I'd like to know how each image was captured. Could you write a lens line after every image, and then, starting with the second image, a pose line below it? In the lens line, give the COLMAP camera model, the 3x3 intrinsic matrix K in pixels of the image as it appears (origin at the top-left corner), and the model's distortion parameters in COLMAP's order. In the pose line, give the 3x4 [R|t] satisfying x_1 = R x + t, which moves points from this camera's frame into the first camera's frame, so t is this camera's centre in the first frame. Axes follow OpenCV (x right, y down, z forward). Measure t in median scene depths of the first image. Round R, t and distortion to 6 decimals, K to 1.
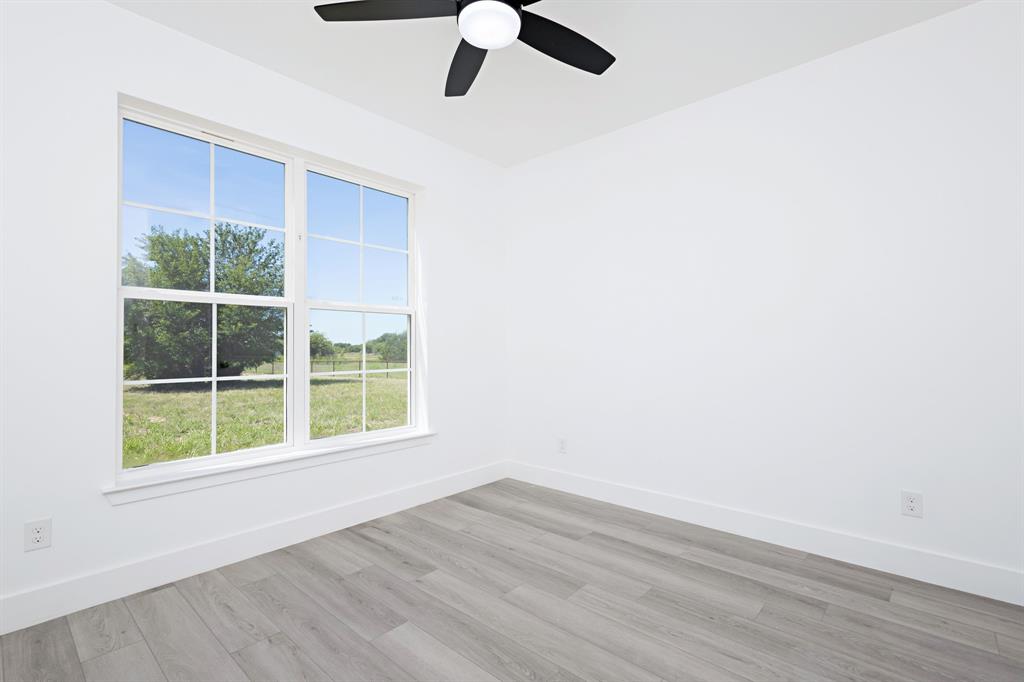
lens RADIAL K [[469.0, 0, 509.7], [0, 469.0, 337.9], [0, 0, 1]] dist [-0.003890, -0.002684]
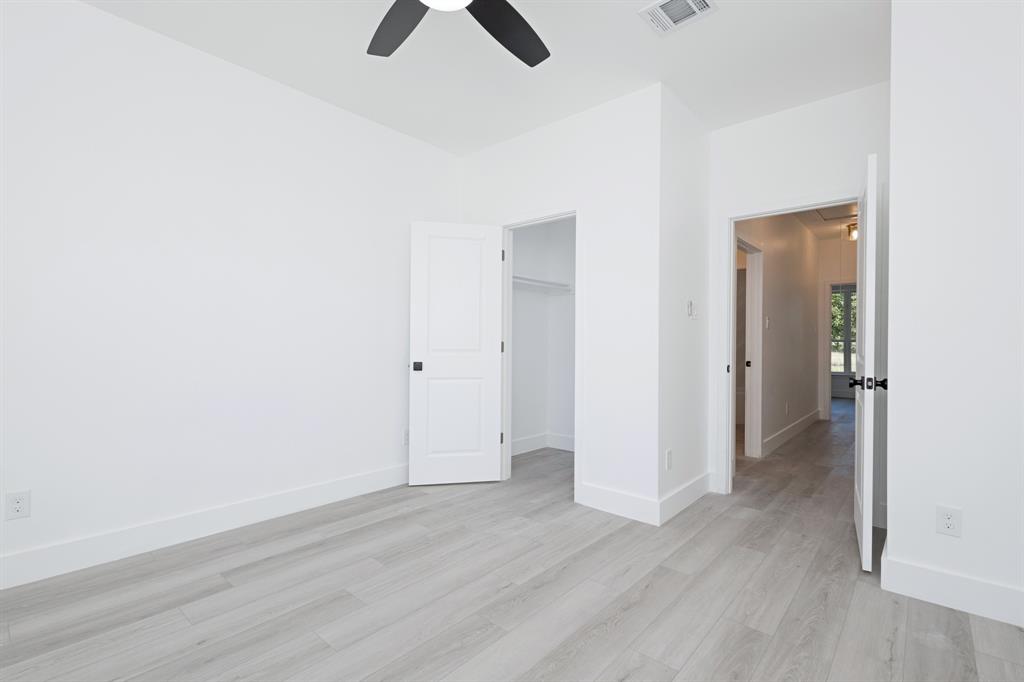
lens RADIAL K [[469.0, 0, 509.3], [0, 469.0, 343.8], [0, 0, 1]] dist [-0.003890, -0.002684]
pose [[-0.008840, -0.003510, 0.999955, -0.695142], [-0.023007, 0.999730, 0.003306, 0.023624], [-0.999696, -0.022976, -0.008918, 0.626234]]
